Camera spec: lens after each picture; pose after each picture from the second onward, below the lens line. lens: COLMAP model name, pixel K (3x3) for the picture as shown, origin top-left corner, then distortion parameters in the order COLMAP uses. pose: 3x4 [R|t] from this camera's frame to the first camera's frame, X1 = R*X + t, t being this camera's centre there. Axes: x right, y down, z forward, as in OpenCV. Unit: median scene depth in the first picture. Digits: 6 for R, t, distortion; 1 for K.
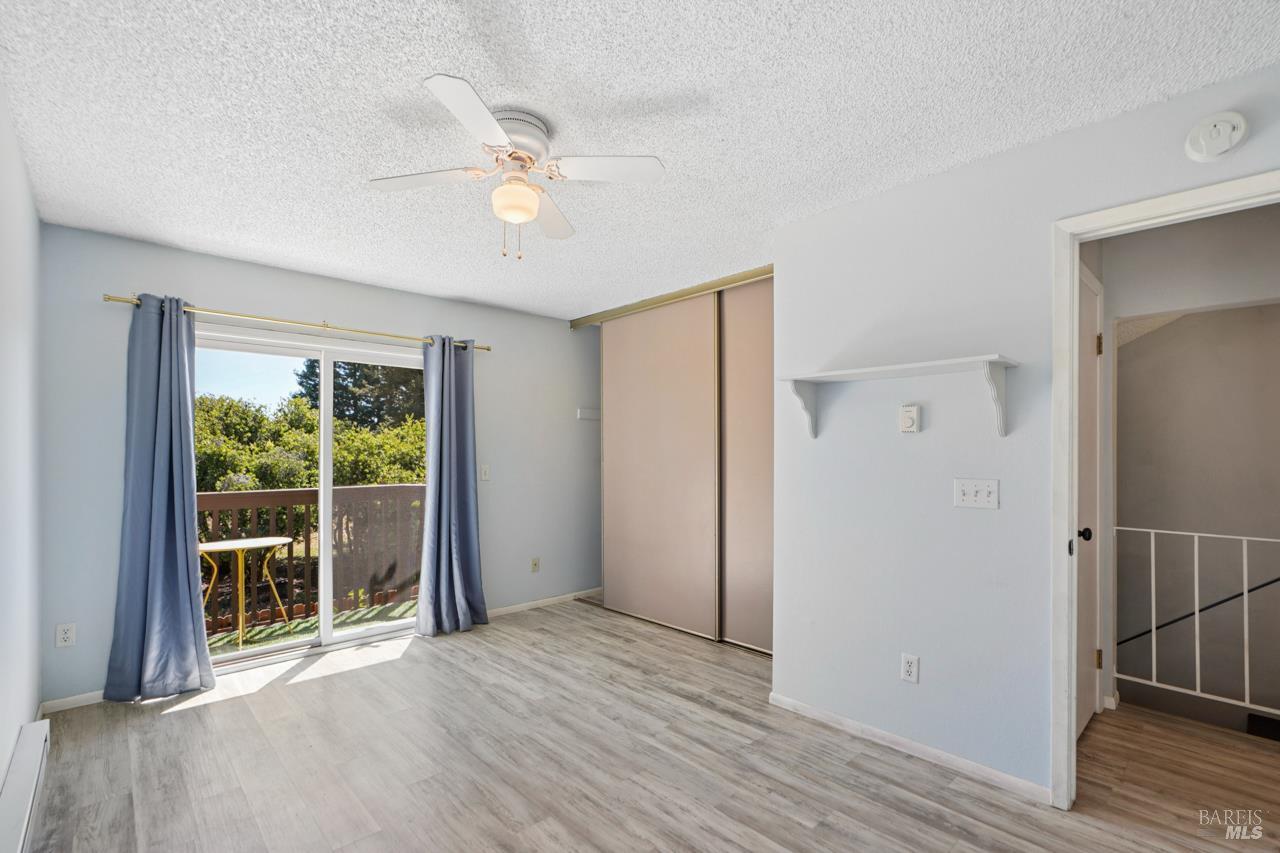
lens RADIAL K [[581.3, 0, 640.7], [0, 581.3, 458.6], [0, 0, 1]] dist [-0.001256, 0.000329]
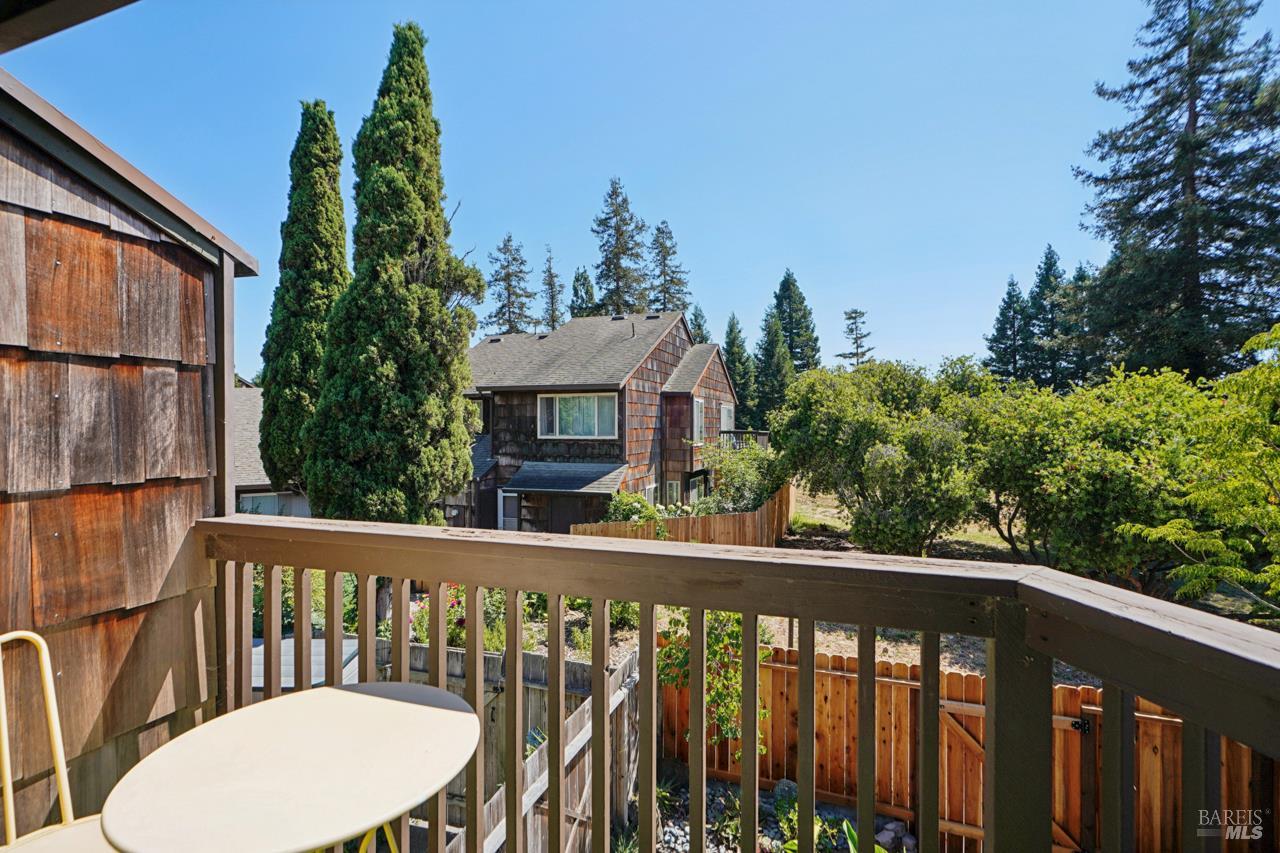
lens RADIAL K [[574.7, 0, 655.5], [0, 574.7, 422.4], [0, 0, 1]] dist [0.000706, 0.000284]
pose [[0.484543, 0.009669, -0.874714, -0.370471], [-0.014771, 0.999887, 0.002870, -0.021326], [0.874643, 0.011530, 0.484631, 0.984434]]
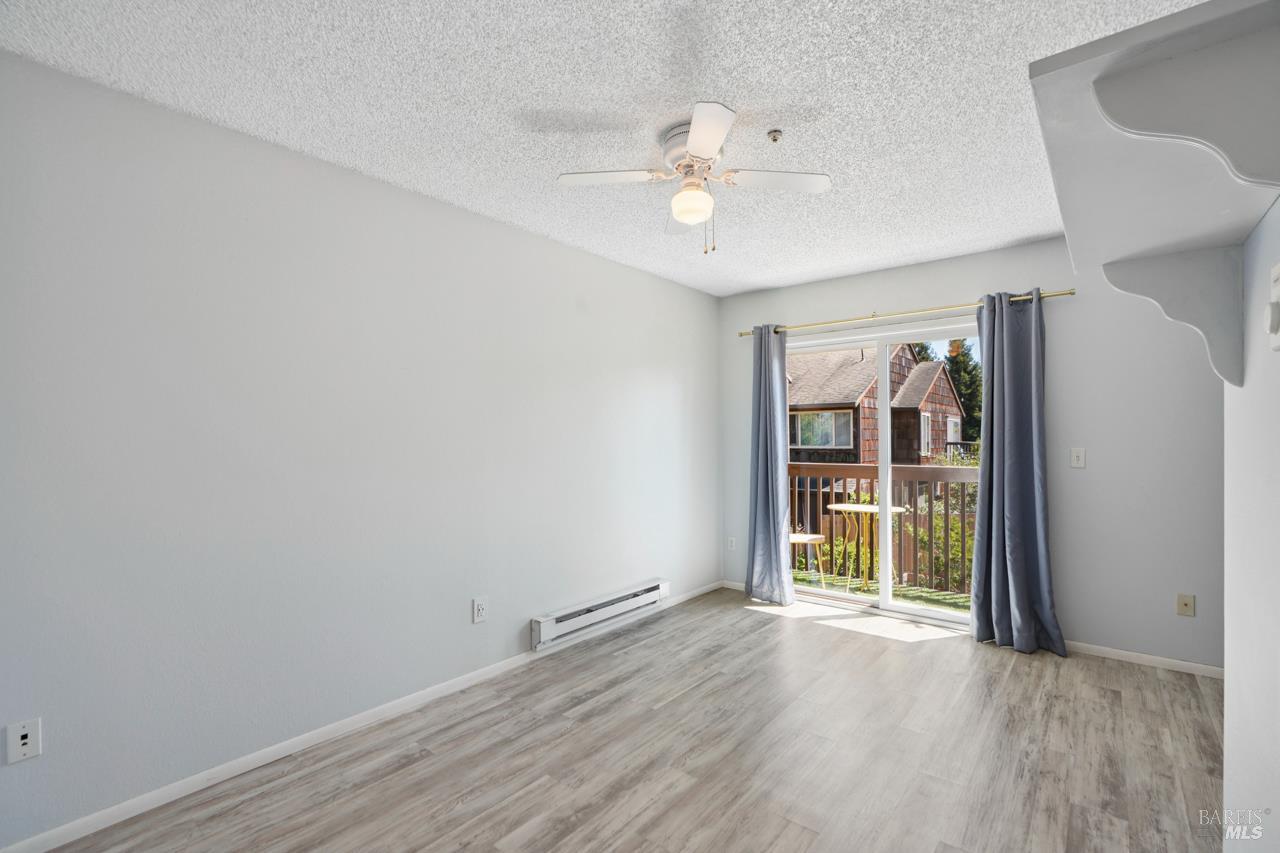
lens RADIAL K [[577.5, 0, 643.3], [0, 577.5, 438.0], [0, 0, 1]] dist [-0.002132, 0.001097]
pose [[0.142624, 0.006667, -0.989755, 0.413034], [-0.004022, 0.999973, 0.006156, -0.003371], [0.989769, 0.003103, 0.142647, 0.360665]]
